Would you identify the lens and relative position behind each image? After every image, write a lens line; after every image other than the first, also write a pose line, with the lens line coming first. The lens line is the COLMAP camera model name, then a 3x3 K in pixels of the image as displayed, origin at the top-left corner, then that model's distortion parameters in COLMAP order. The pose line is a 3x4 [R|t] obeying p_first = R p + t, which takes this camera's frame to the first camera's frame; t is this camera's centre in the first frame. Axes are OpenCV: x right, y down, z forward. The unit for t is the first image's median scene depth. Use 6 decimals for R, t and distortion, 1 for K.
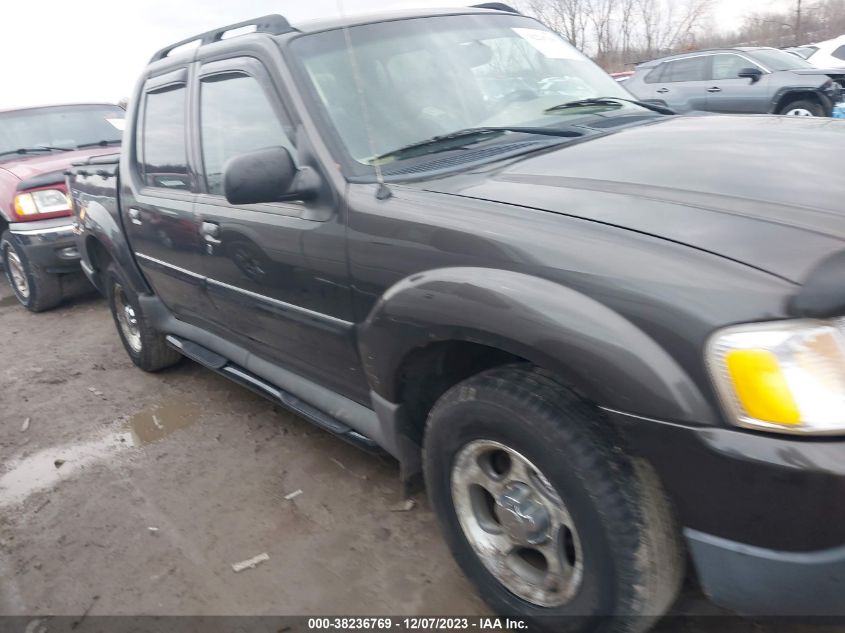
lens RADIAL K [[697.0, 0, 423.2], [0, 697.0, 298.8], [0, 0, 1]] dist [-0.000717, 0.003171]
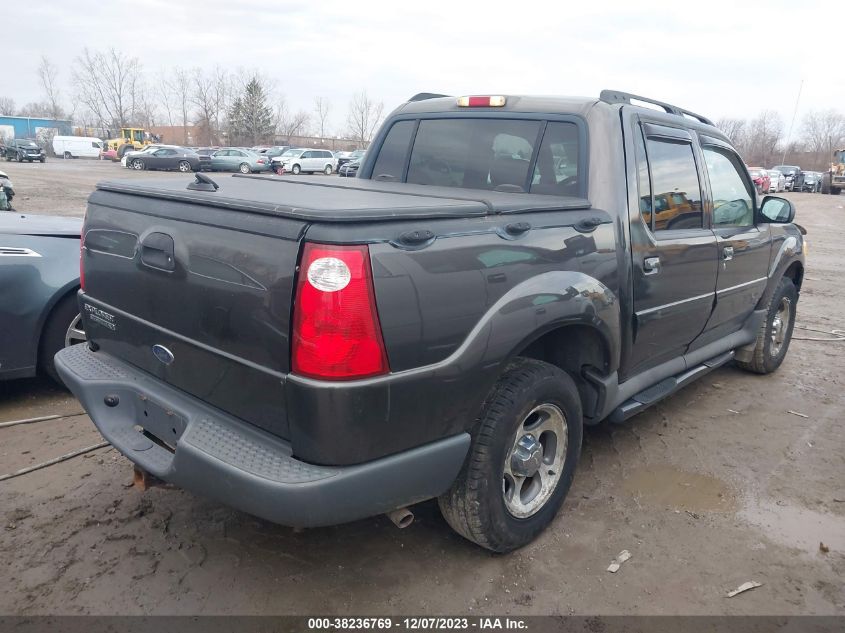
lens RADIAL K [[697.0, 0, 423.2], [0, 697.0, 298.8], [0, 0, 1]] dist [-0.000717, 0.003171]
pose [[-0.185013, -0.075223, 0.979853, -1.493694], [0.245829, 0.961825, 0.120256, -0.311043], [-0.951493, 0.263125, -0.159458, 1.738709]]
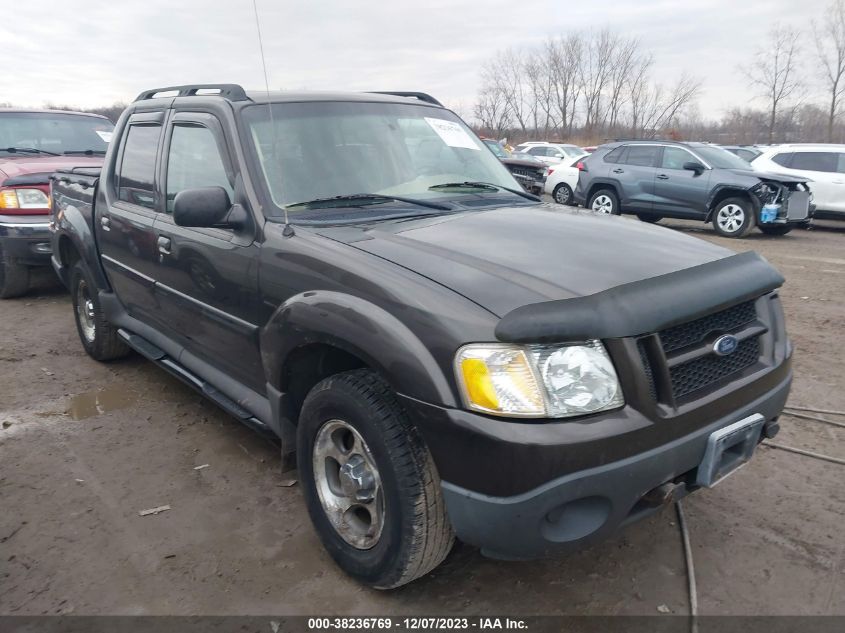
lens RADIAL K [[697.0, 0, 423.2], [0, 697.0, 298.8], [0, 0, 1]] dist [-0.000717, 0.003171]
pose [[0.991336, 0.125512, 0.038715, 0.105478], [-0.122867, 0.990328, -0.064460, 0.020962], [-0.046431, 0.059145, 0.997169, -0.226748]]
